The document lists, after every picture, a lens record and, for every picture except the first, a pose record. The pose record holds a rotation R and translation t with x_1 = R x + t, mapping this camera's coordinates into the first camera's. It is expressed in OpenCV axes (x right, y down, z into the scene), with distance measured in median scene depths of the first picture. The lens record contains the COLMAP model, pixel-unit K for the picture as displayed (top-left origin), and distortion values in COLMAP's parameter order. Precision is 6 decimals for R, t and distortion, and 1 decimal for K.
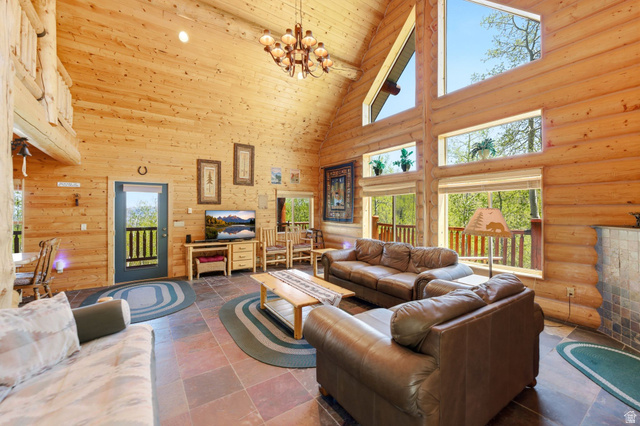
lens RADIAL K [[262.9, 0, 316.5], [0, 262.9, 211.5], [0, 0, 1]] dist [0.002030, 0.000292]
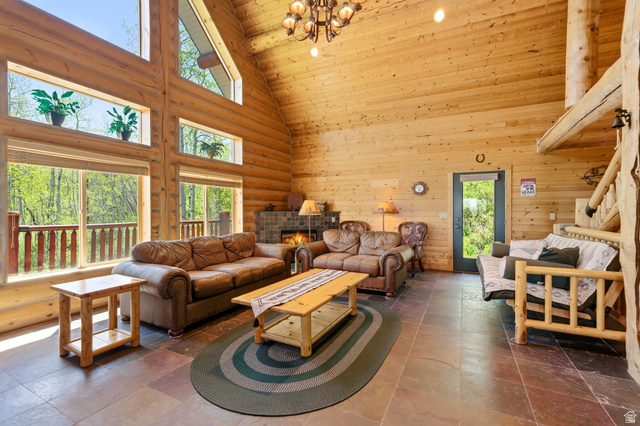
lens RADIAL K [[287.3, 0, 318.7], [0, 287.3, 213.2], [0, 0, 1]] dist [-0.003670, 0.001662]
pose [[-0.497877, -0.002730, 0.867243, -0.695765], [0.000785, 0.999993, 0.003599, 0.043111], [-0.867247, 0.002473, -0.497872, 1.163993]]
